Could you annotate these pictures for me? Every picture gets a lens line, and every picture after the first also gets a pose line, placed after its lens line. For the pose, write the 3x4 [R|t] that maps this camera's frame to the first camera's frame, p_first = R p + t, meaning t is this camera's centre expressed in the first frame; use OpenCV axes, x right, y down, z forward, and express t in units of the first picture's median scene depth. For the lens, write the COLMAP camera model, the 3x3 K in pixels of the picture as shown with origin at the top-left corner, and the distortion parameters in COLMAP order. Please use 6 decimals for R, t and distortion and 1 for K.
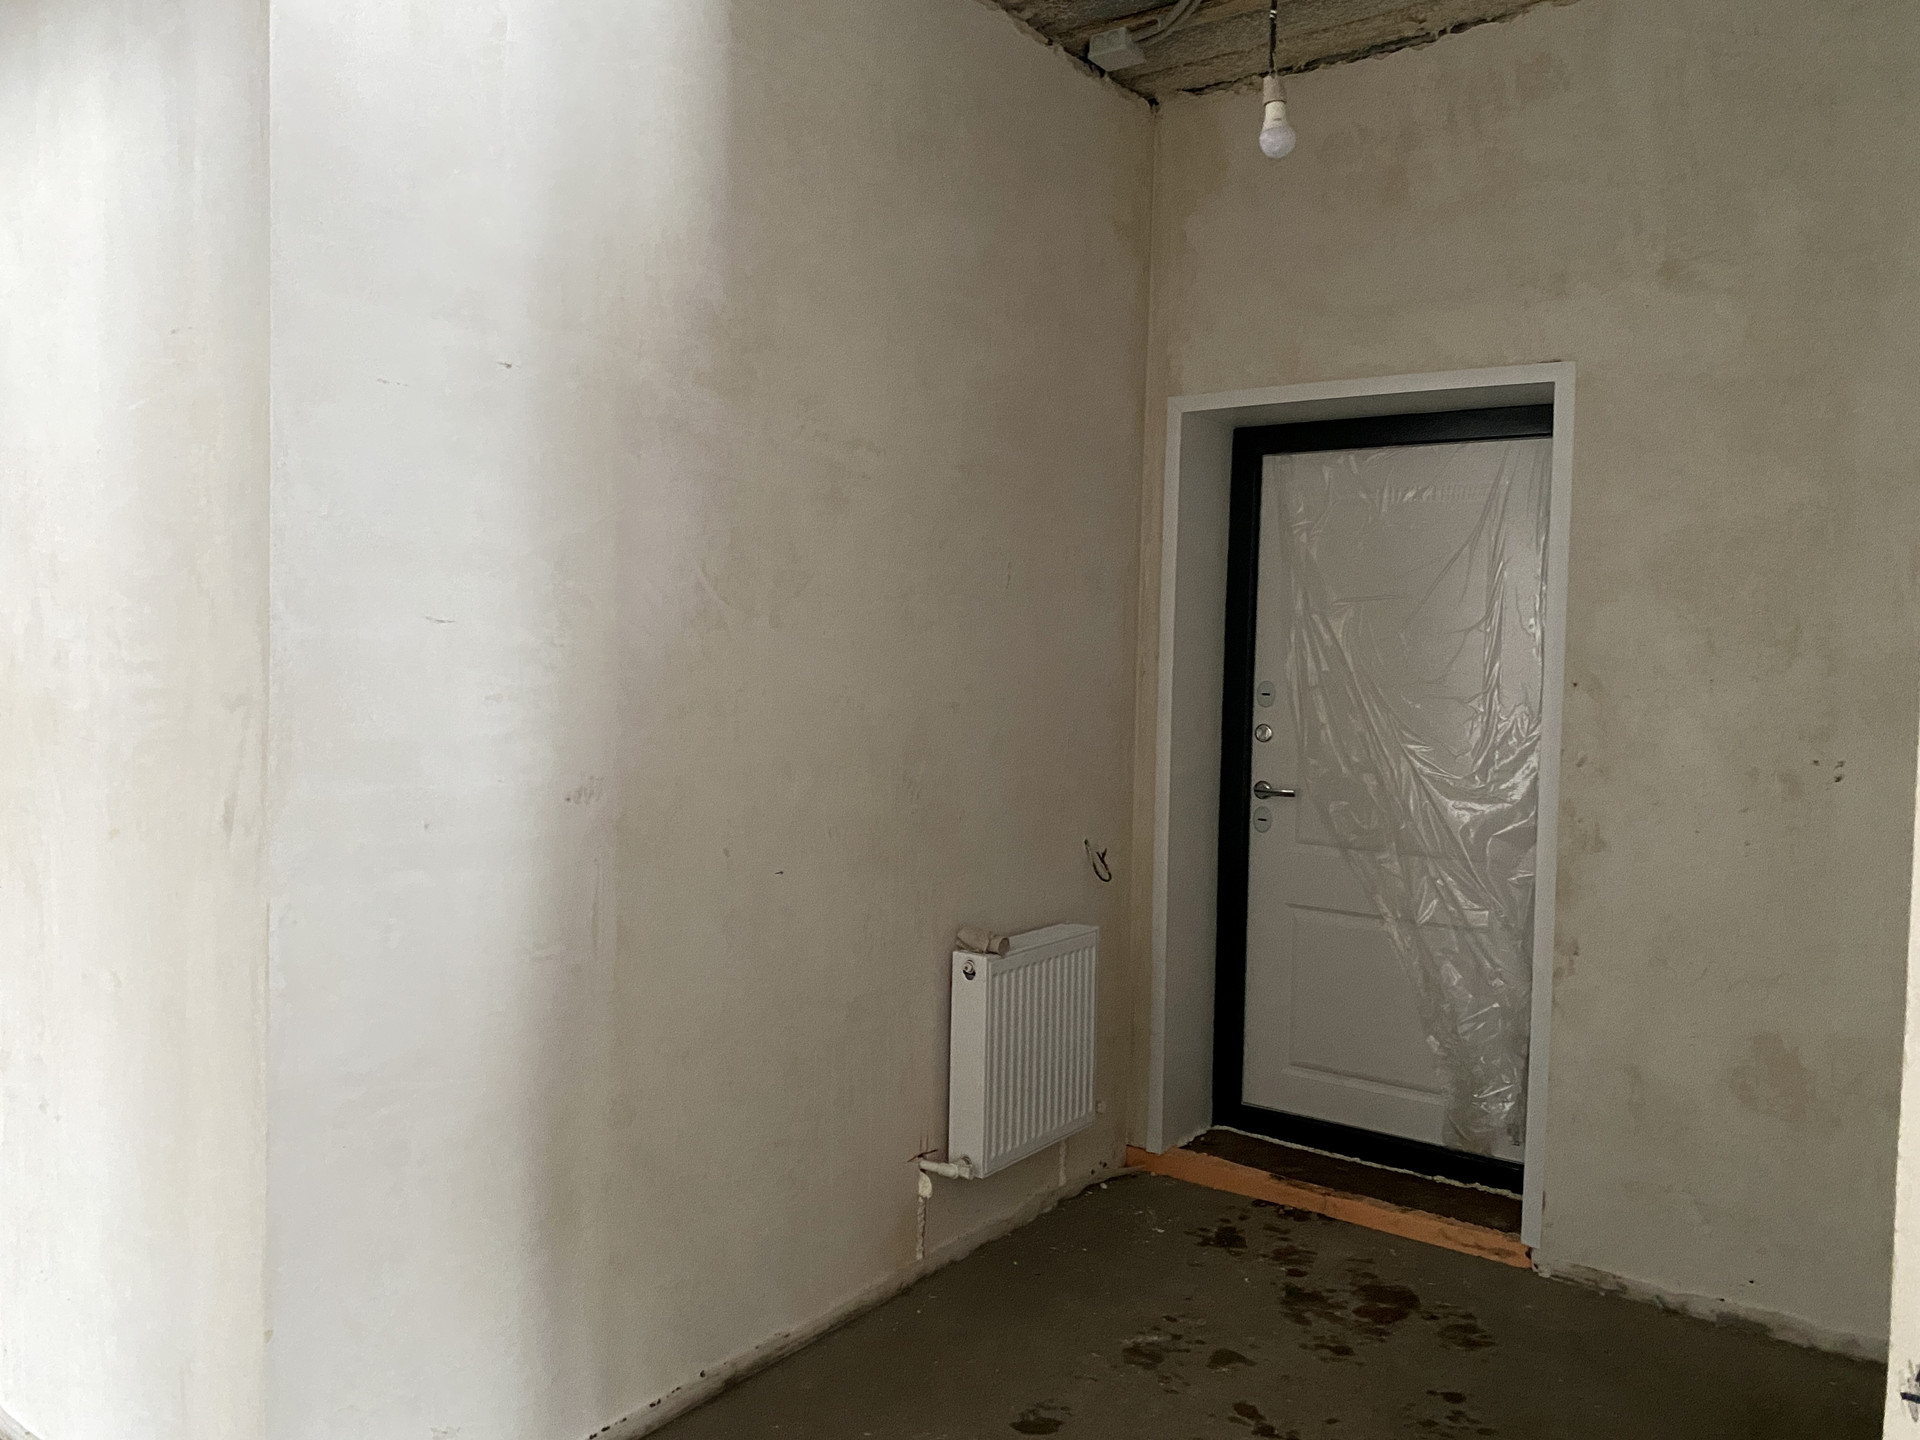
lens RADIAL K [[1476.4, 0, 960.9], [0, 1476.4, 711.5], [0, 0, 1]] dist [0.045676, -0.050493]
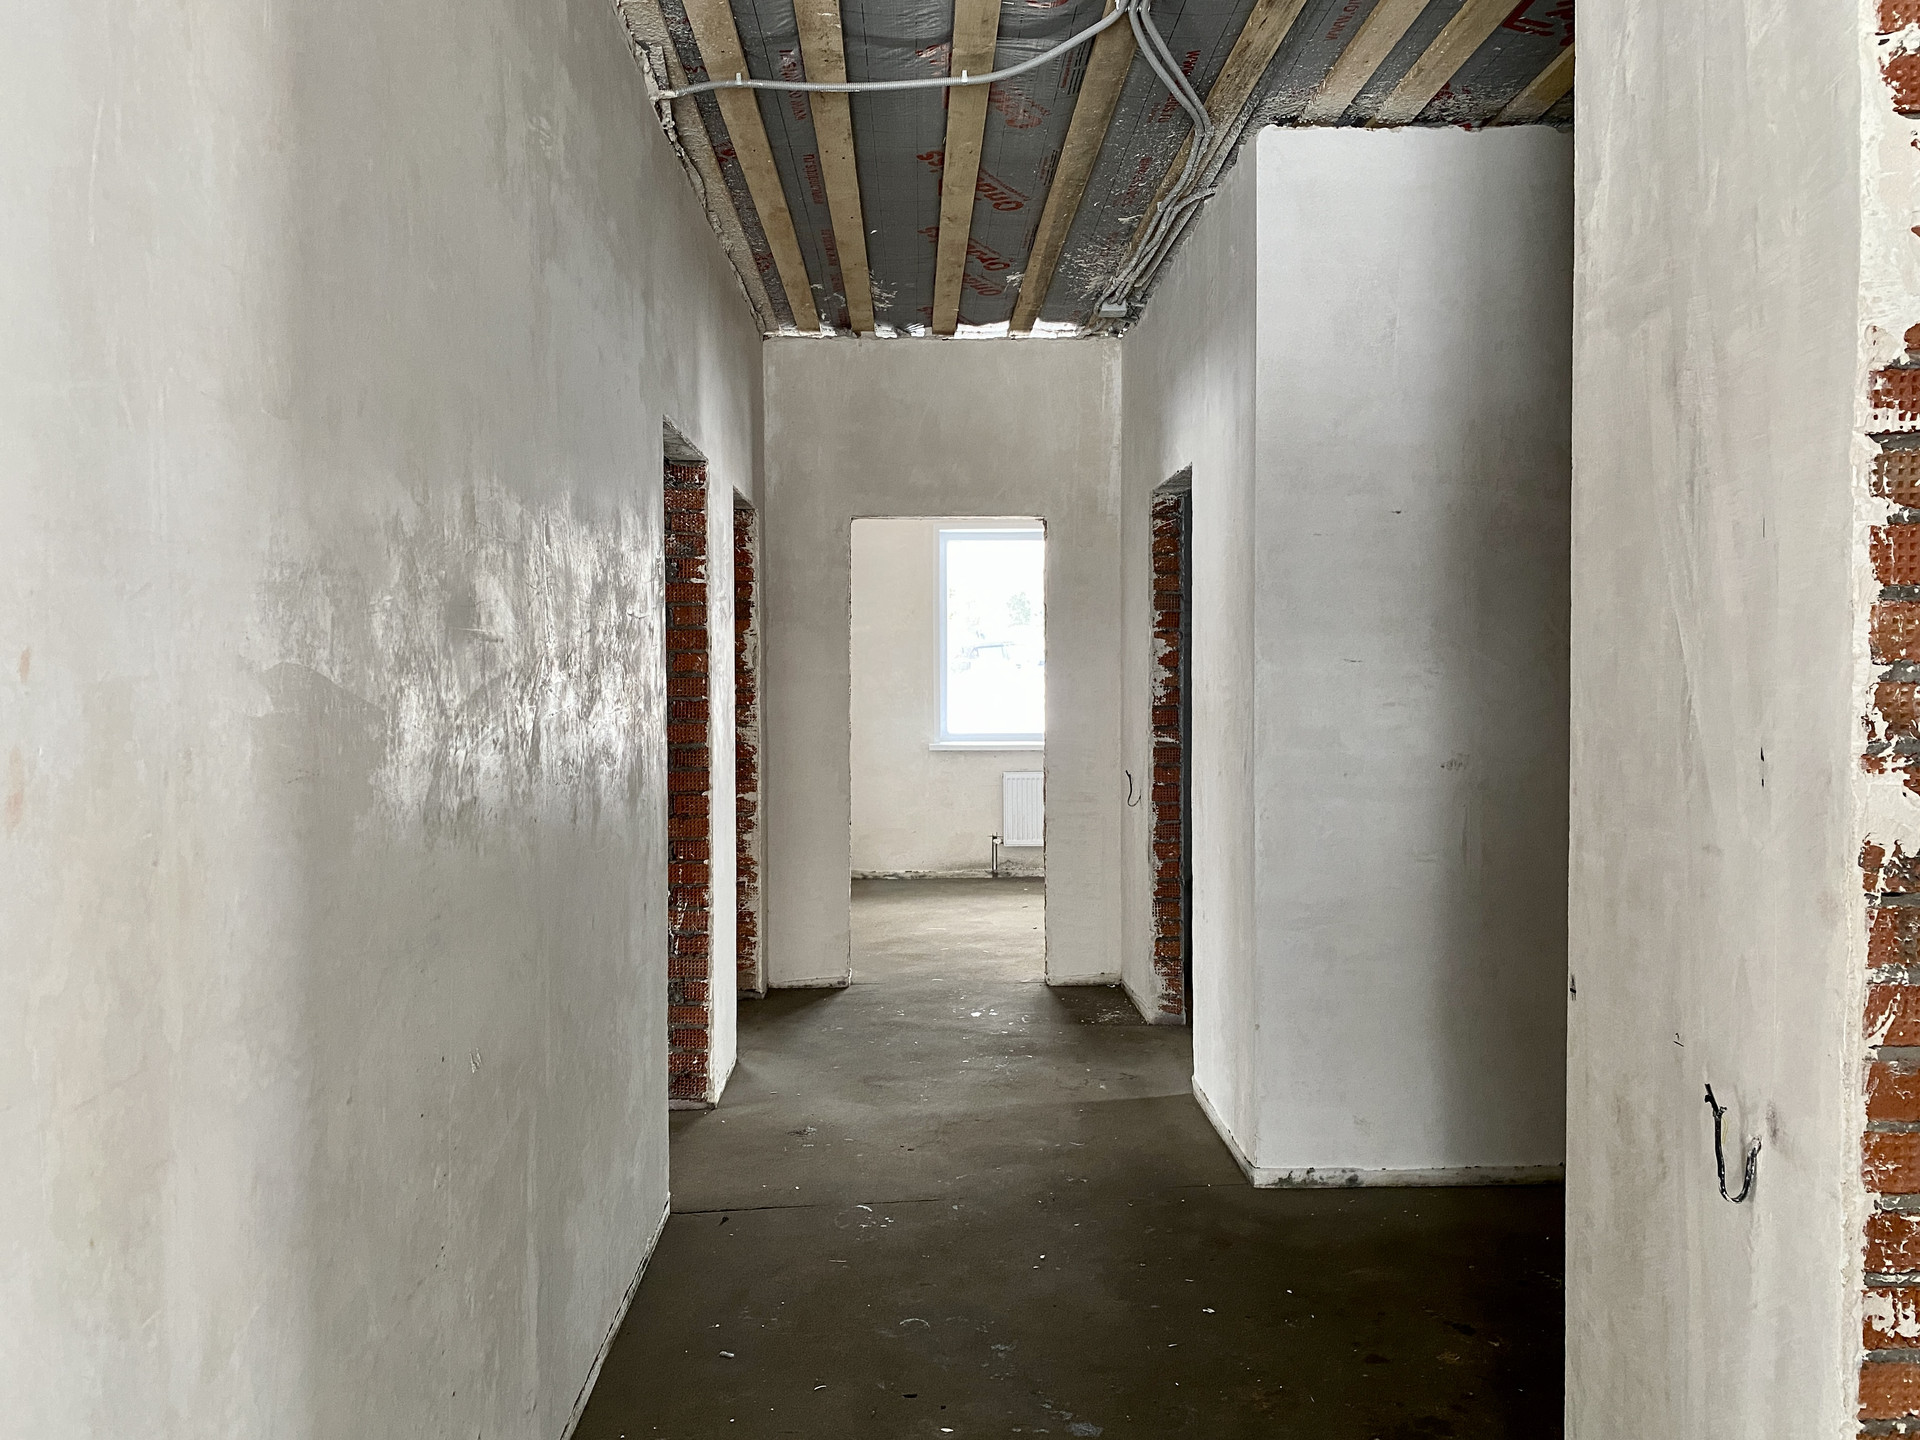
lens RADIAL K [[1476.4, 0, 959.8], [0, 1476.4, 716.7], [0, 0, 1]] dist [0.045676, -0.050493]
pose [[0.626585, -0.001828, -0.779351, 0.727477], [-0.014749, 0.999790, -0.014203, 0.037753], [0.779214, 0.020394, 0.626426, -0.480409]]
